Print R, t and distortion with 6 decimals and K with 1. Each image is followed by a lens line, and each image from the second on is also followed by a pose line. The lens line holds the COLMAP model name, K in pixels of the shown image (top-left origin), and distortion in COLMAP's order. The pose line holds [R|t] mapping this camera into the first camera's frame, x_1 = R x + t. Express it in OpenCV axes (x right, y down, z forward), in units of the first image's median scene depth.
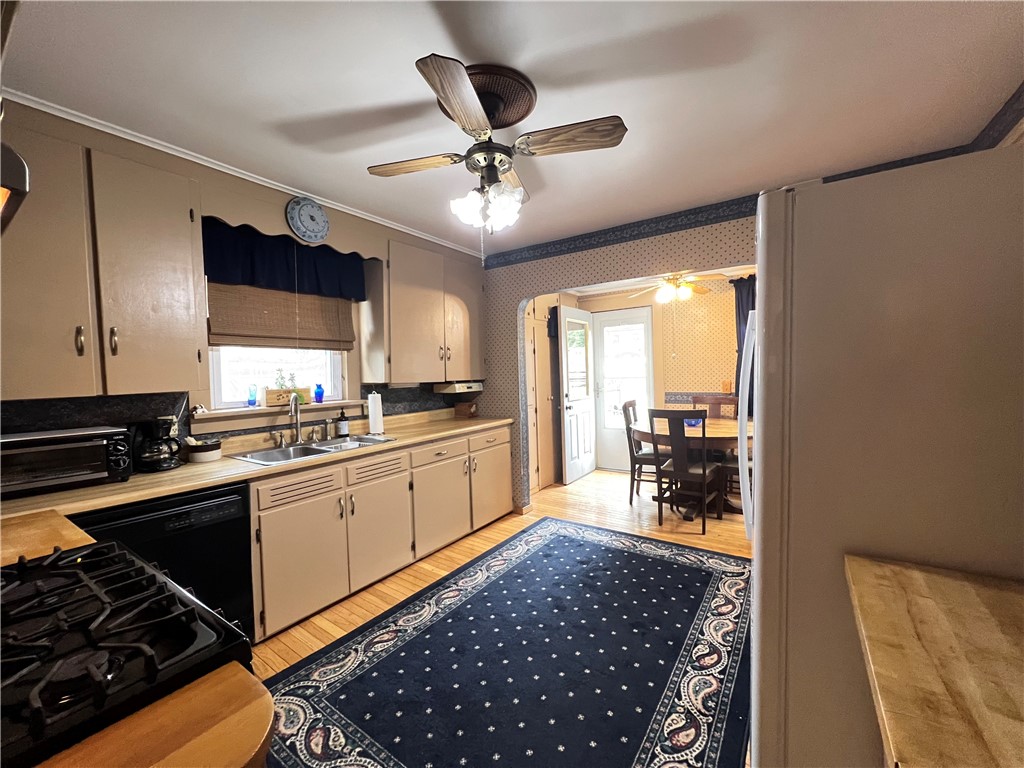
lens RADIAL K [[415.1, 0, 510.4], [0, 415.1, 384.5], [0, 0, 1]] dist [-0.003986, 0.001415]
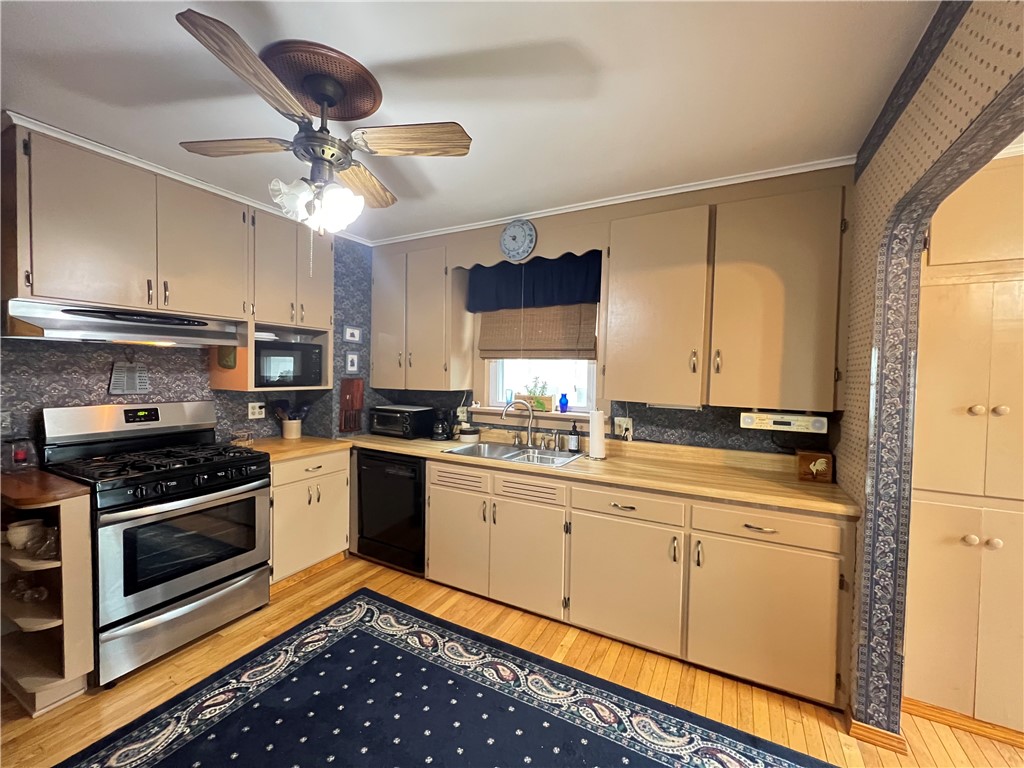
lens RADIAL K [[415.1, 0, 510.4], [0, 415.1, 384.5], [0, 0, 1]] dist [-0.003986, 0.001415]
pose [[0.111794, 0.056209, -0.992140, 0.532554], [-0.052524, 0.997338, 0.050585, -0.069441], [0.992342, 0.046456, 0.114449, 0.784755]]
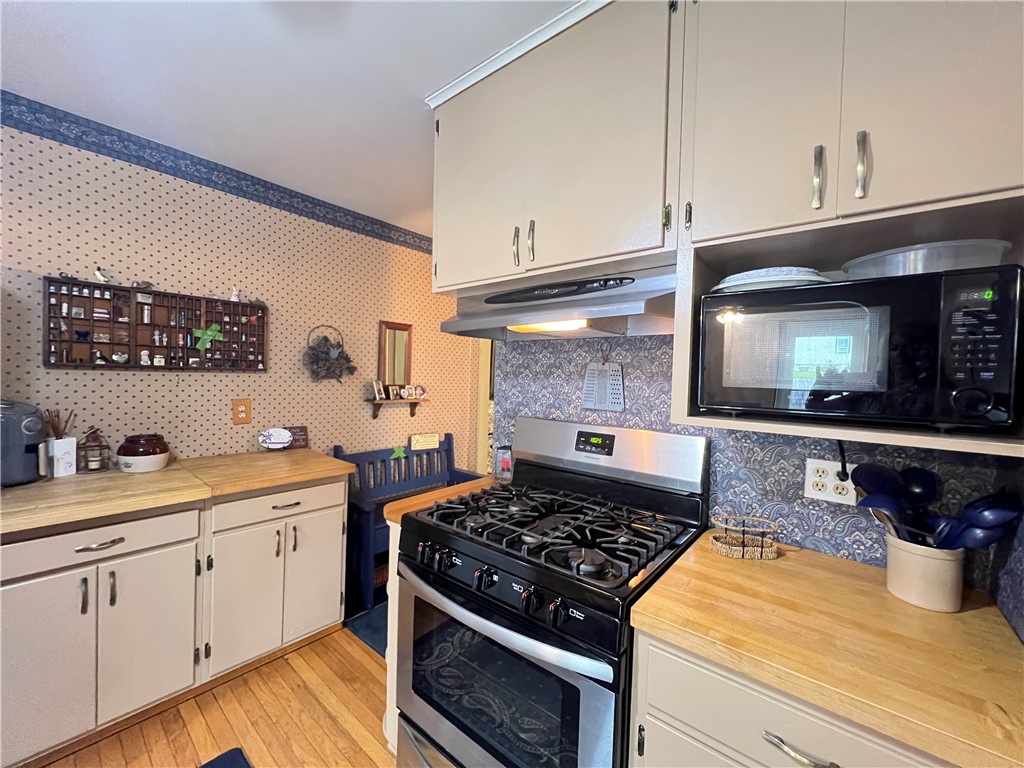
lens RADIAL K [[415.1, 0, 510.4], [0, 415.1, 384.5], [0, 0, 1]] dist [-0.003986, 0.001415]
pose [[-0.995782, -0.006851, 0.091499, -0.316833], [-0.002132, 0.998667, 0.051580, -0.031283], [-0.091730, 0.051167, -0.994468, 0.696954]]
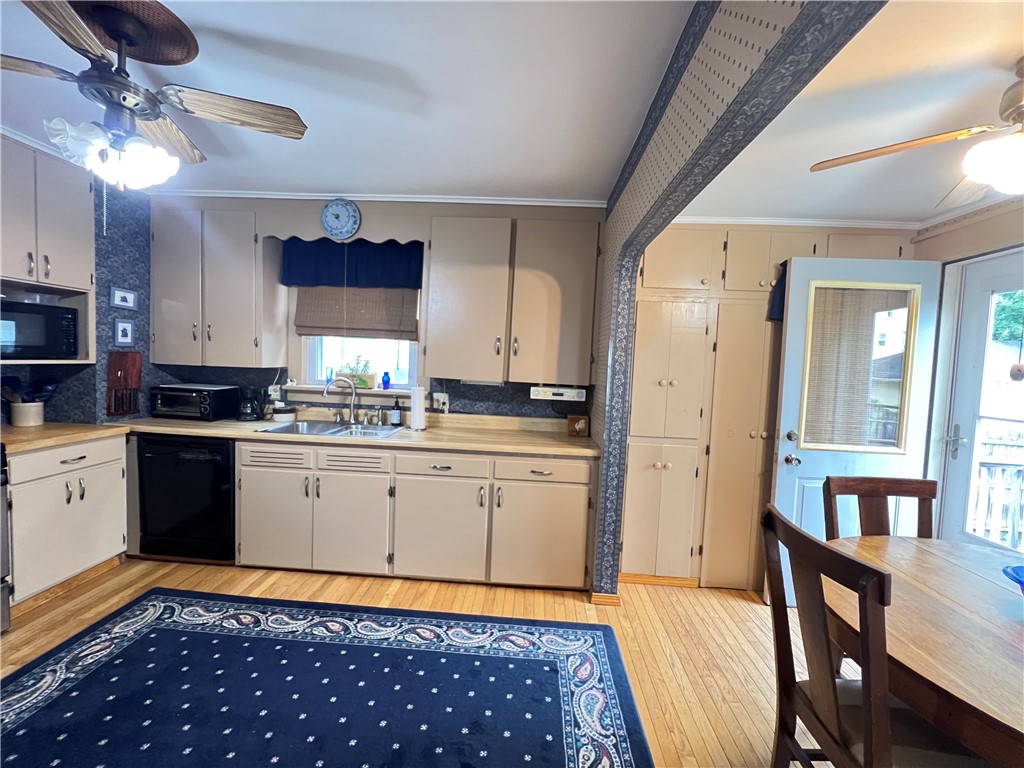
lens RADIAL K [[415.1, 0, 510.4], [0, 415.1, 384.5], [0, 0, 1]] dist [-0.003986, 0.001415]
pose [[0.523391, 0.099700, -0.846240, 0.630696], [-0.084282, 0.994318, 0.065018, -0.066926], [0.847914, 0.037293, 0.528820, 0.734151]]
